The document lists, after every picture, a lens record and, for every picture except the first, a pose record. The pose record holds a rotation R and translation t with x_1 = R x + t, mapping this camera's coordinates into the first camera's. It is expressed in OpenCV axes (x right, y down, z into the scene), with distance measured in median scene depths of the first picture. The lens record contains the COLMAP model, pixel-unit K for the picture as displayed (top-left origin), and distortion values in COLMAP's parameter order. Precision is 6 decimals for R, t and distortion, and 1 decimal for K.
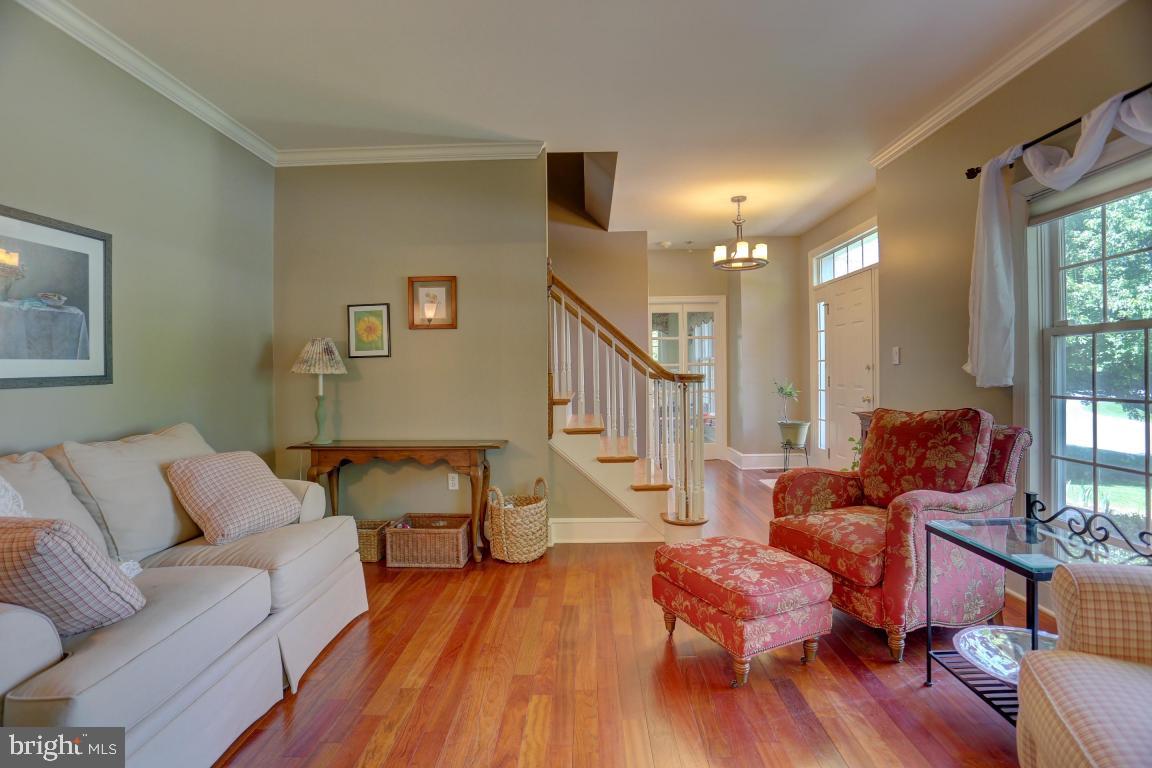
lens RADIAL K [[564.8, 0, 571.8], [0, 564.8, 379.3], [0, 0, 1]] dist [-0.044233, 0.014624]
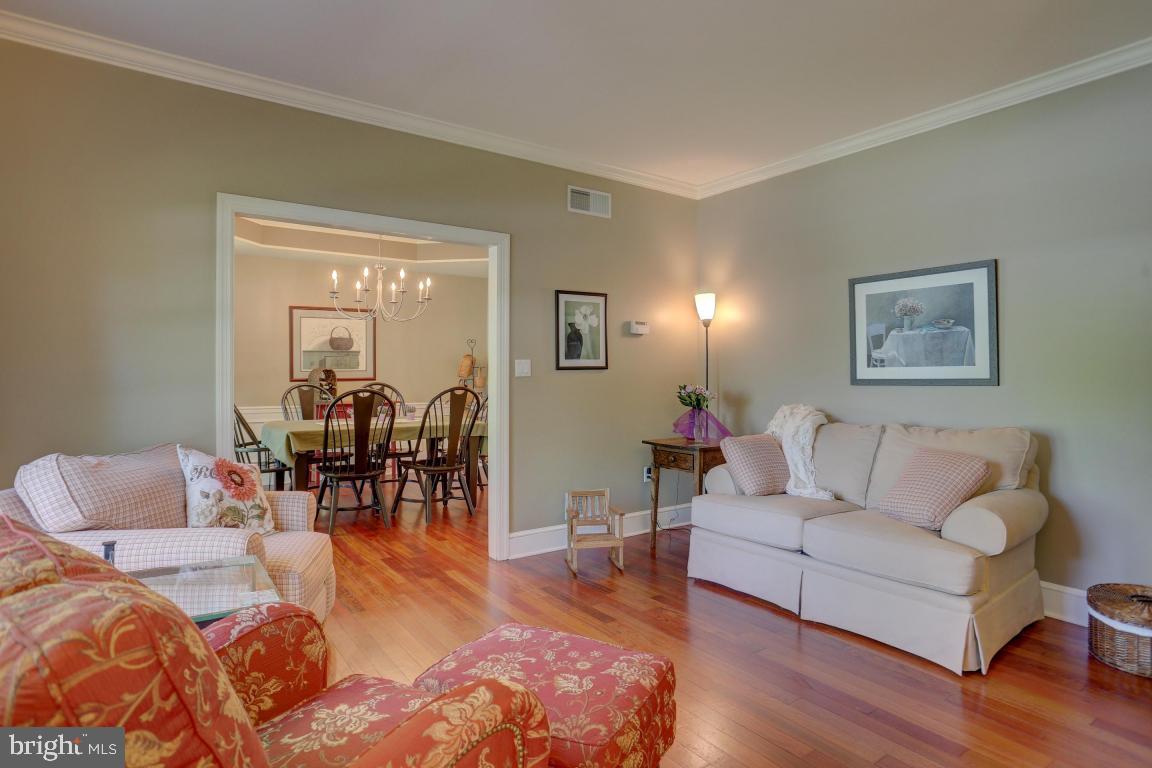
lens RADIAL K [[626.2, 0, 578.6], [0, 626.2, 376.1], [0, 0, 1]] dist [-0.054711, 0.024688]
pose [[-0.804250, 0.011595, -0.594177, 0.647683], [-0.001521, 0.999766, 0.021570, -0.038053], [0.594289, 0.018251, -0.804045, 1.491666]]
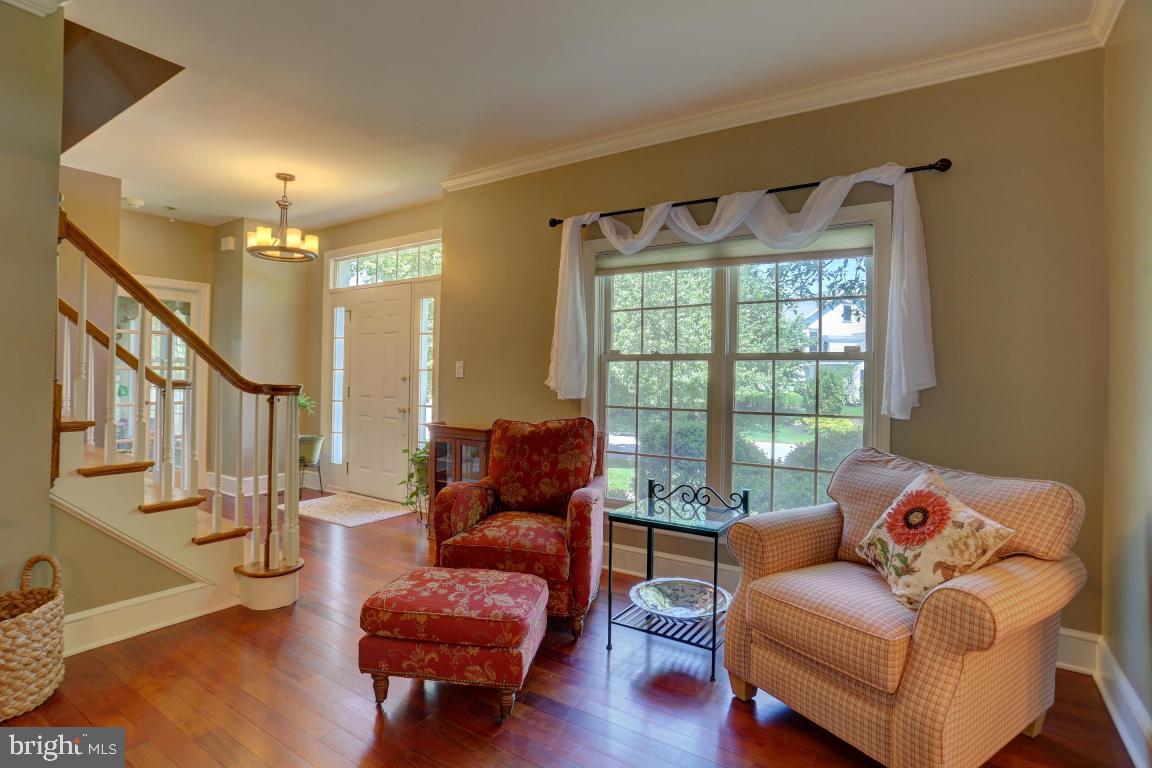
lens RADIAL K [[594.7, 0, 586.7], [0, 594.7, 380.2], [0, 0, 1]] dist [-0.061453, 0.027138]
pose [[0.538656, 0.017936, 0.842335, -0.385104], [-0.009262, 0.999839, -0.015367, -0.010052], [-0.842475, 0.000476, 0.538735, 0.281521]]
